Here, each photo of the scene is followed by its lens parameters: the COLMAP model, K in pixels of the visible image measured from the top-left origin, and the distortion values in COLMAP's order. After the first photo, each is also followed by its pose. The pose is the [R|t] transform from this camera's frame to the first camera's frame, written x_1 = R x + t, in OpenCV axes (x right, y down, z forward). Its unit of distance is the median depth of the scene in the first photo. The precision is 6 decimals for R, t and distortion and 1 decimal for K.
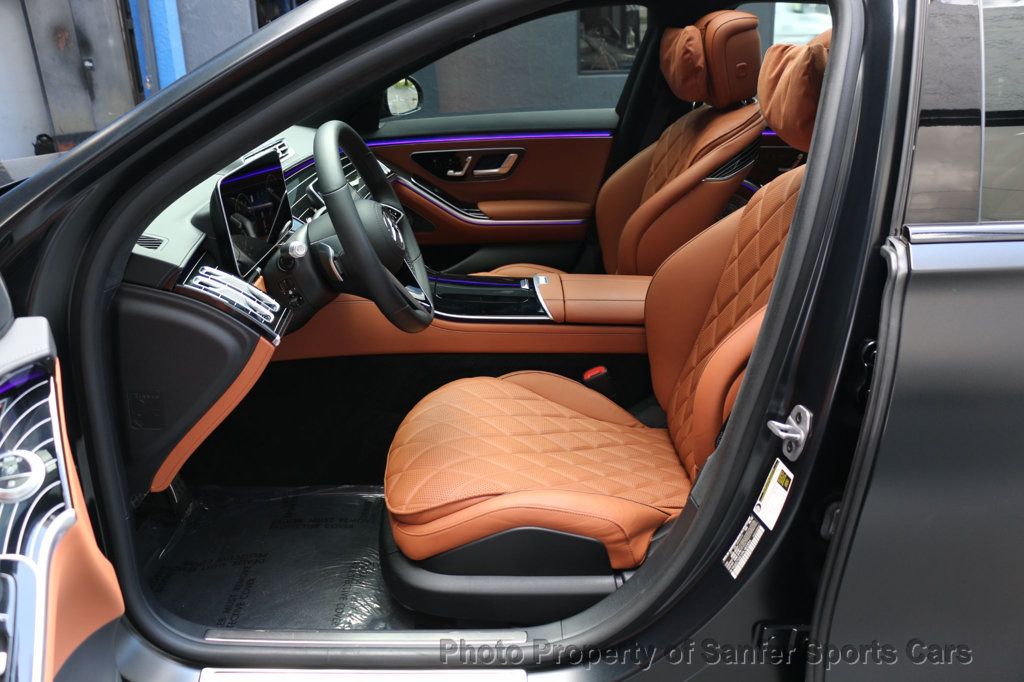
lens RADIAL K [[822.5, 0, 509.1], [0, 822.5, 337.0], [0, 0, 1]] dist [-0.190571, 0.130584]
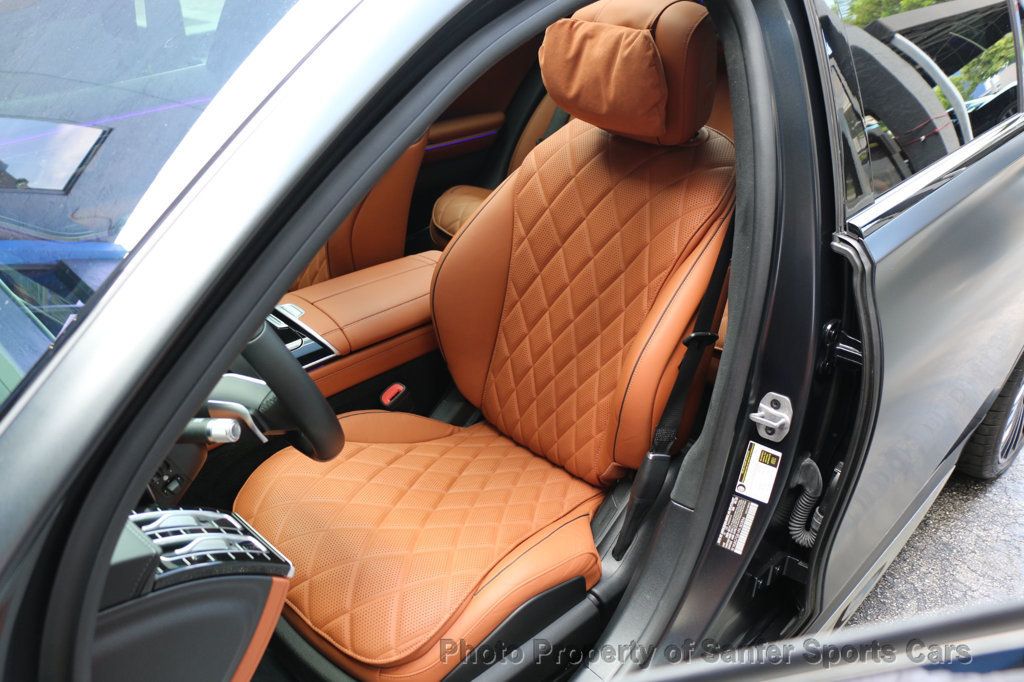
lens RADIAL K [[822.5, 0, 509.1], [0, 822.5, 337.0], [0, 0, 1]] dist [-0.190571, 0.130584]
pose [[0.733152, -0.331184, 0.593975, -0.506223], [0.235733, 0.943018, 0.234832, -0.314157], [-0.637901, -0.032148, 0.769447, 0.356327]]
